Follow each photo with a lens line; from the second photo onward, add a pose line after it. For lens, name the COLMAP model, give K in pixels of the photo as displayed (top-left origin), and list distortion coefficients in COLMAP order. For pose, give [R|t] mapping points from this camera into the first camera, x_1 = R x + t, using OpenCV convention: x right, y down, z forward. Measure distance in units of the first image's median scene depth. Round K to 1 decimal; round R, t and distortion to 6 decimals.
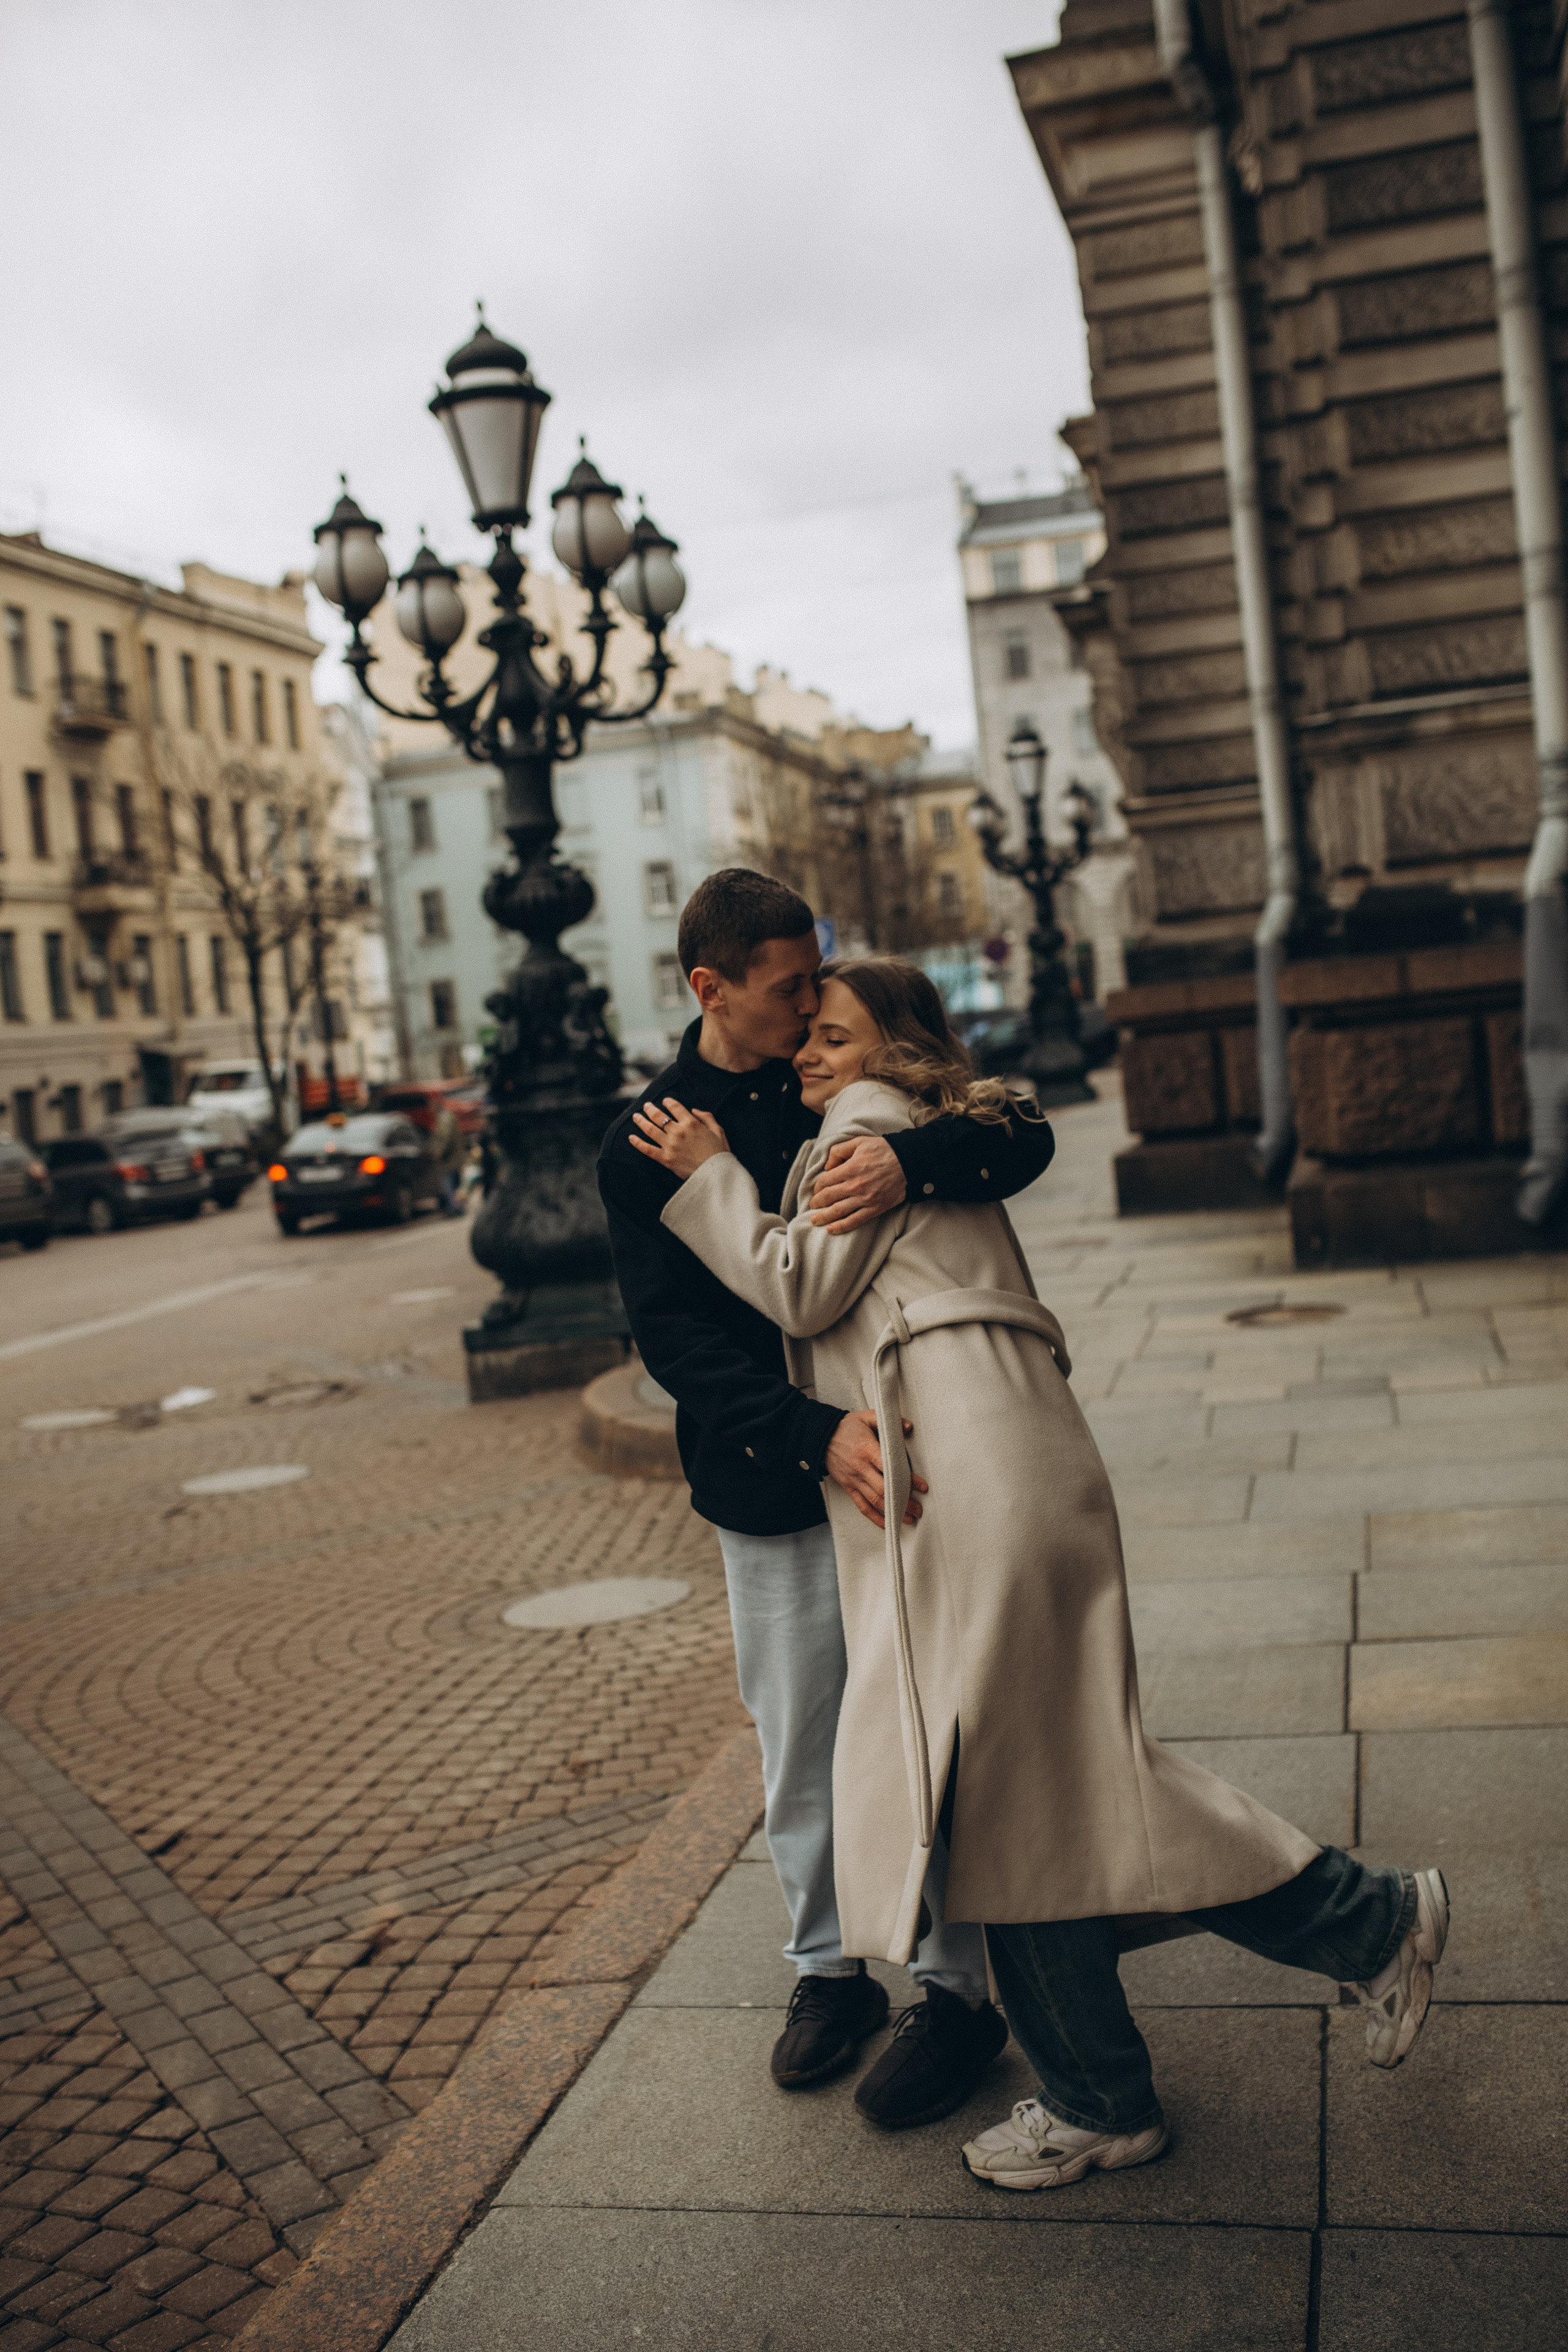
lens RADIAL K [[2253.7, 0, 783.2], [0, 2253.7, 1174.0], [0, 0, 1]] dist [-0.063304, 0.090236]
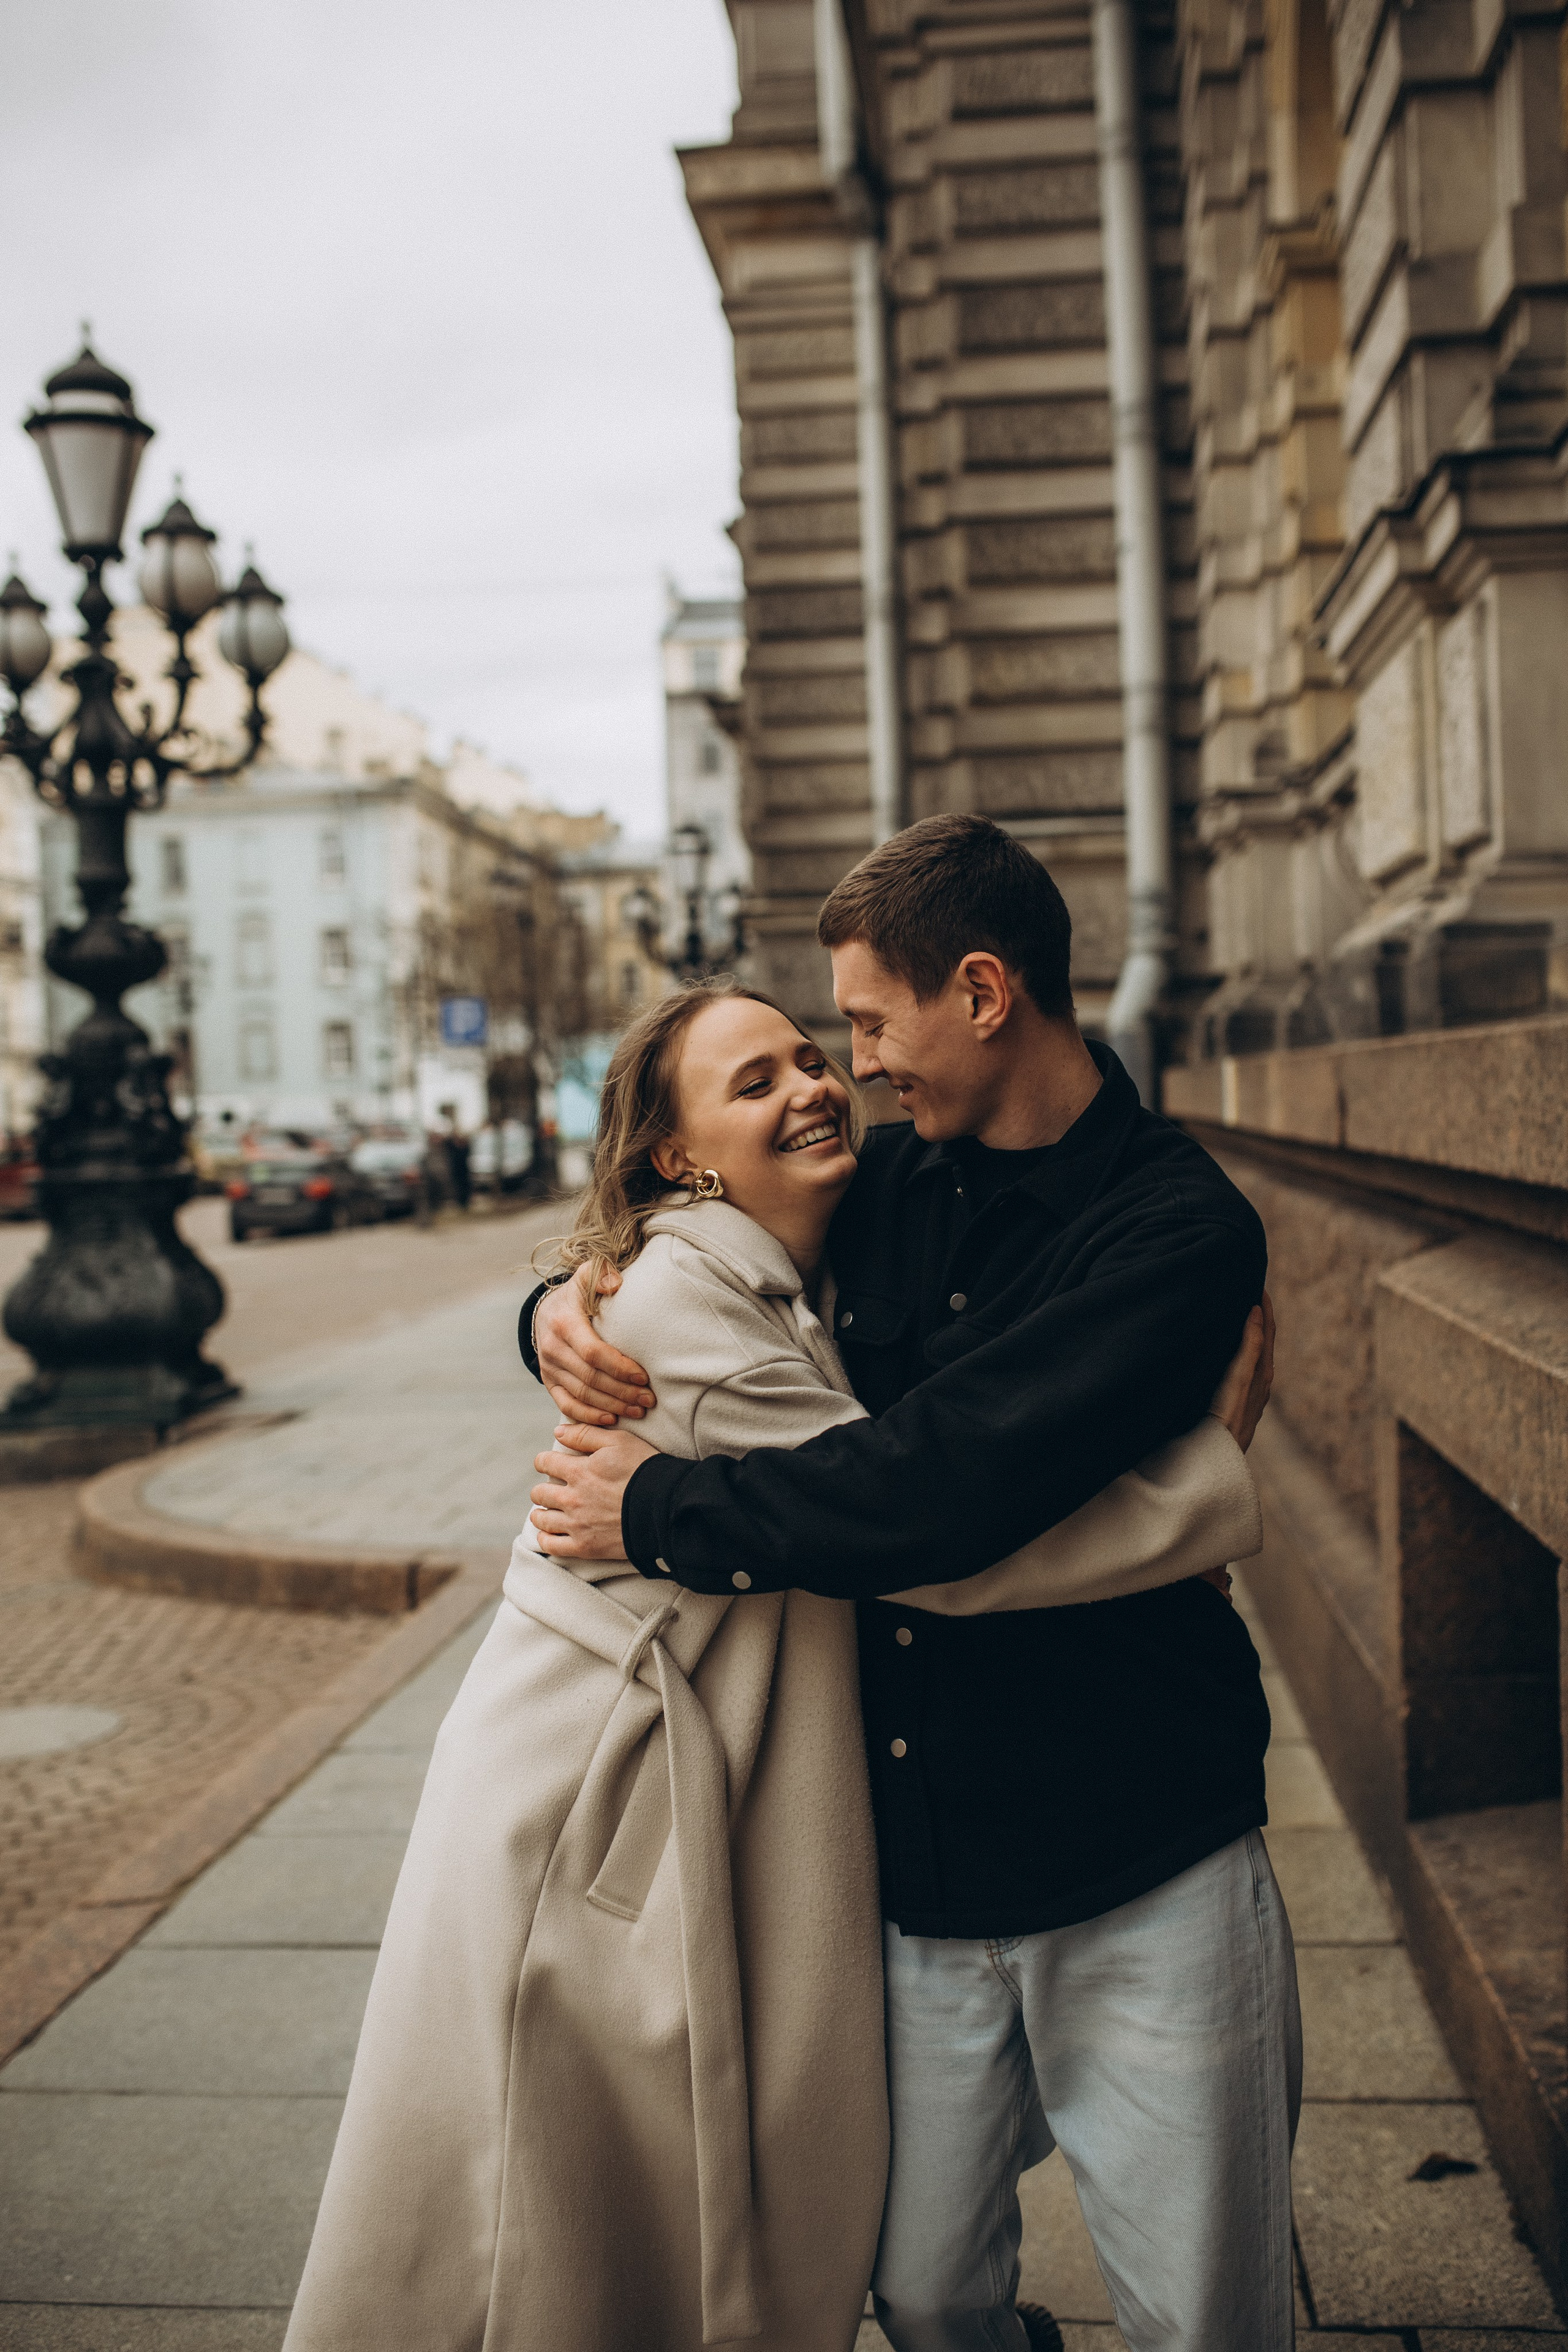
lens RADIAL K [[2250.9, 0, 785.5], [0, 2250.9, 1175.4], [0, 0, 1]] dist [-0.063371, 0.091807]
pose [[0.987559, 0.066839, 0.142334, 0.045609], [-0.061374, 0.997211, -0.042457, -0.008093], [-0.144775, 0.033193, 0.988908, 0.035308]]
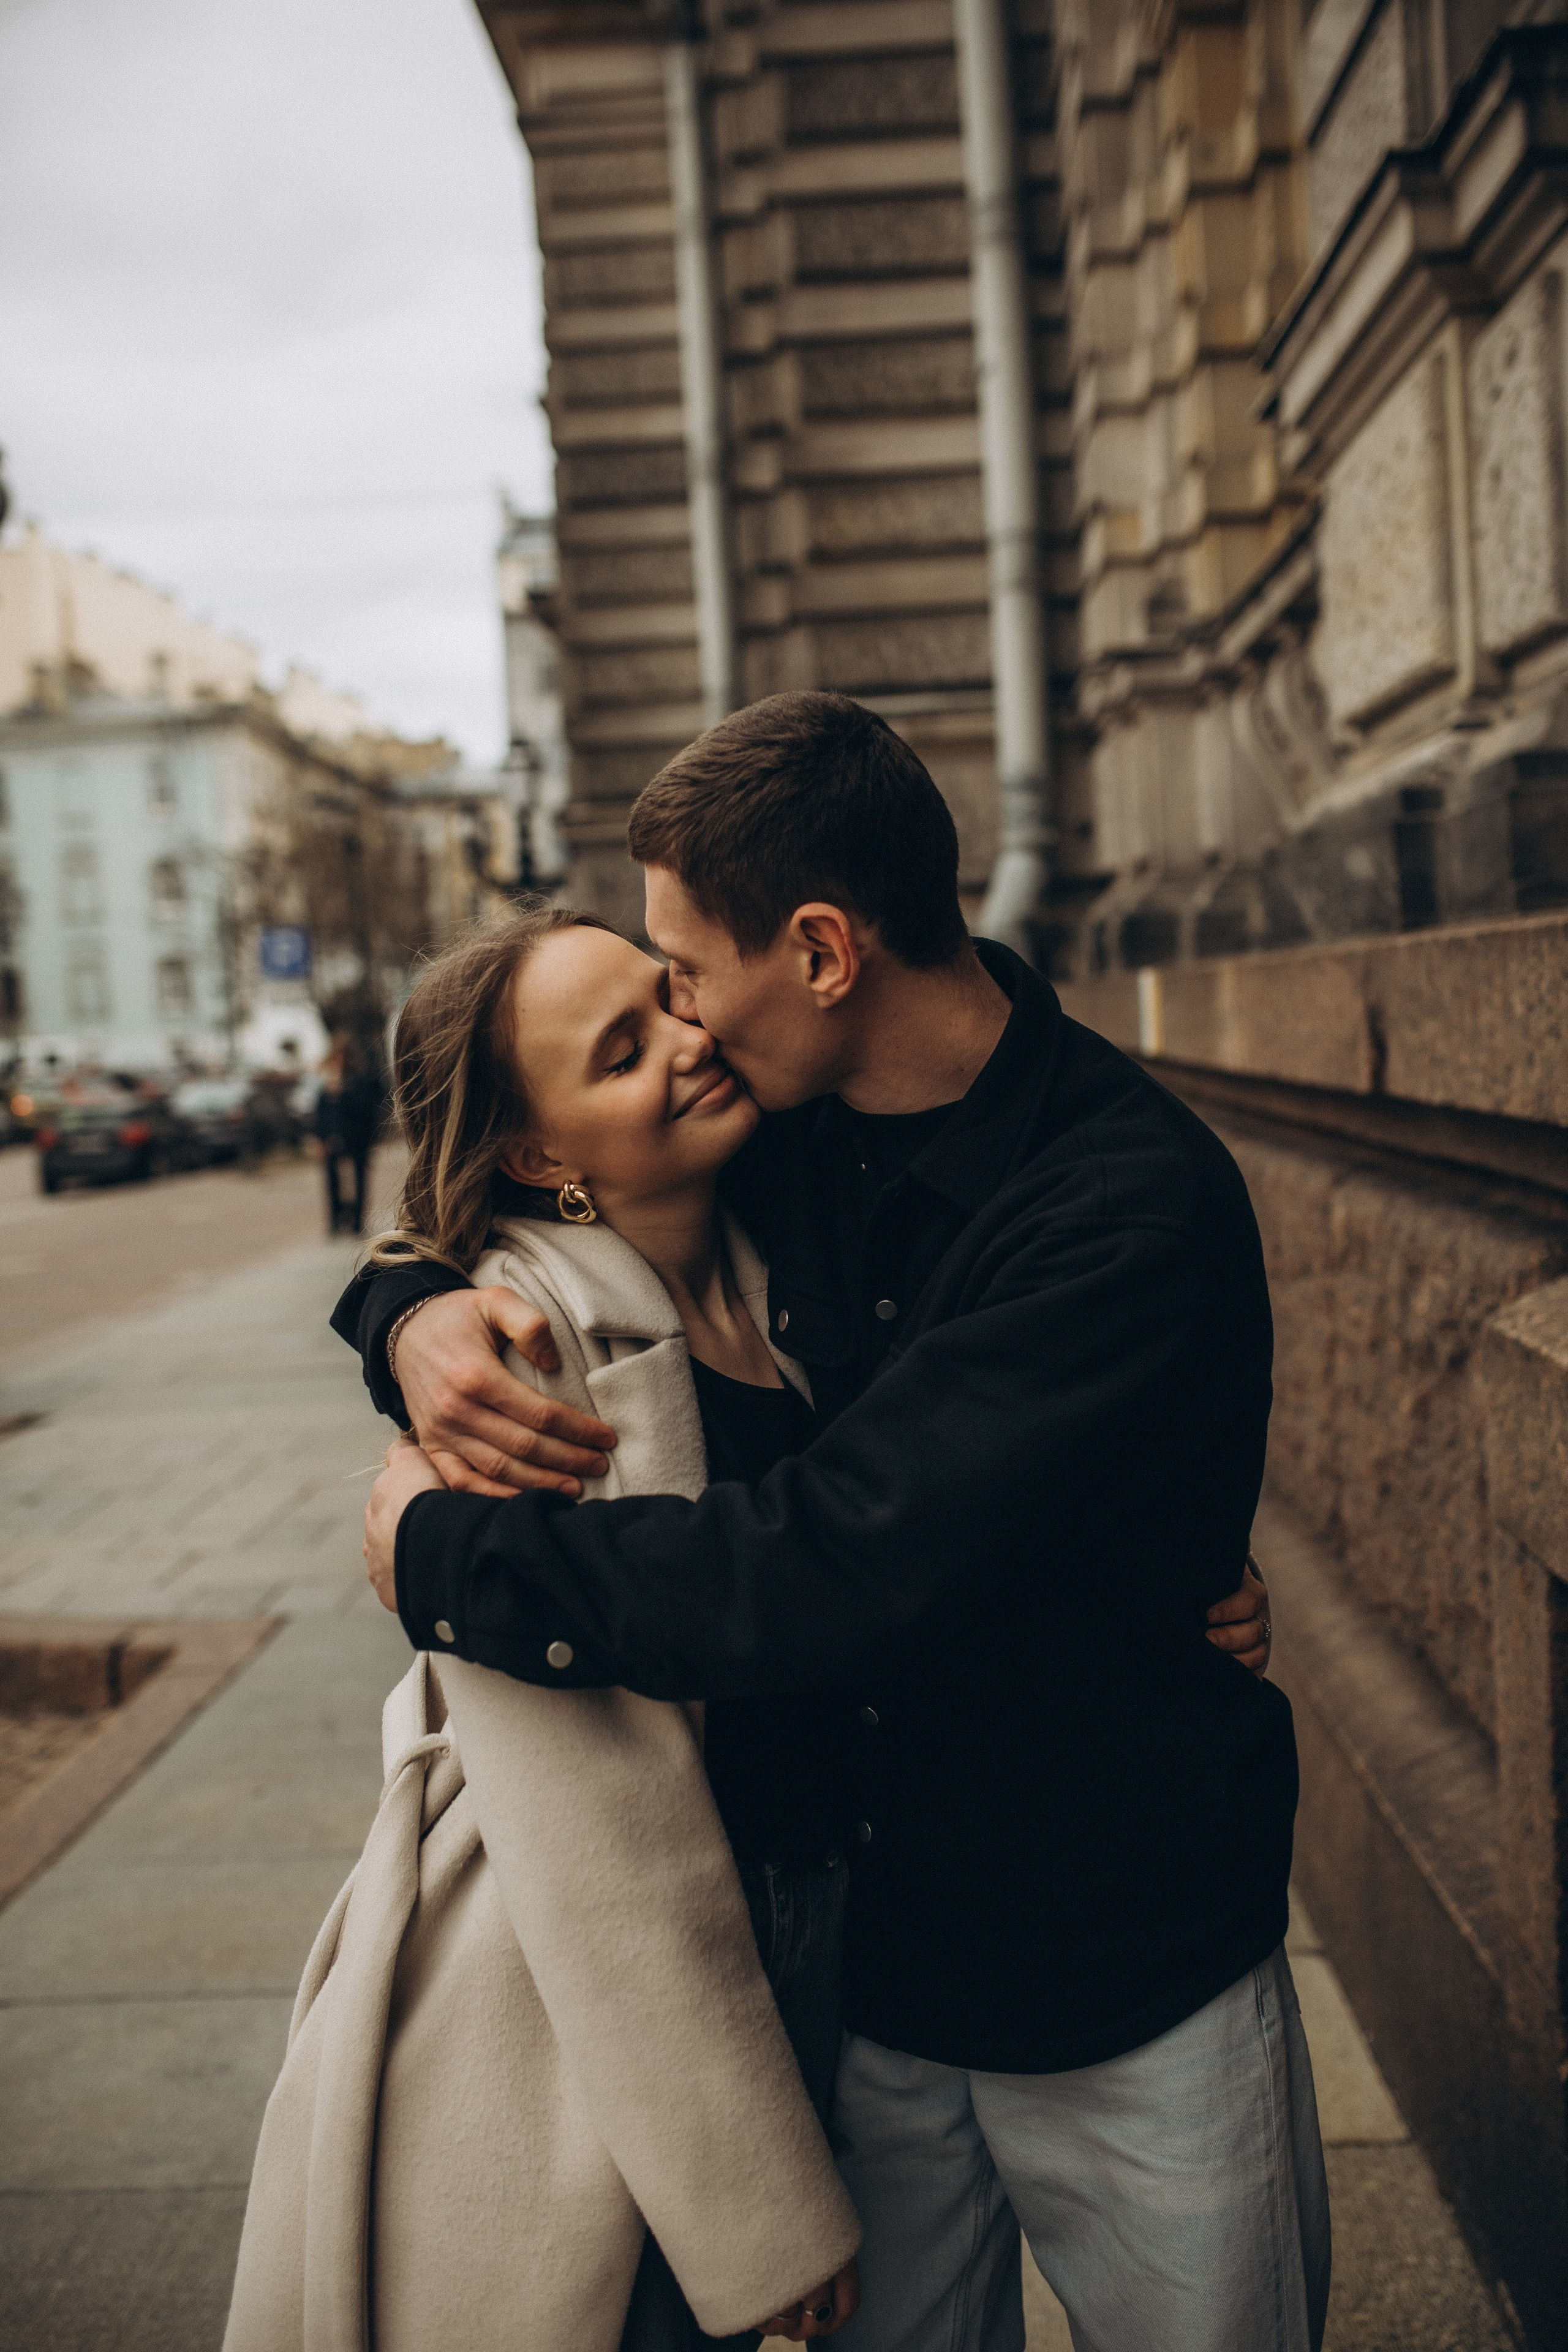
lens RADIAL K [[2253.7, 0, 783.2], [0, 2253.7, 1174.0], [0, 0, 1]] dist [-0.063304, 0.090236]
pose [[0.978146, 0.035650, 0.204841, 0.075866], [-0.033675, 0.999347, -0.013123, -0.019911], [-0.205175, 0.005938, 0.978707, 0.160620]]
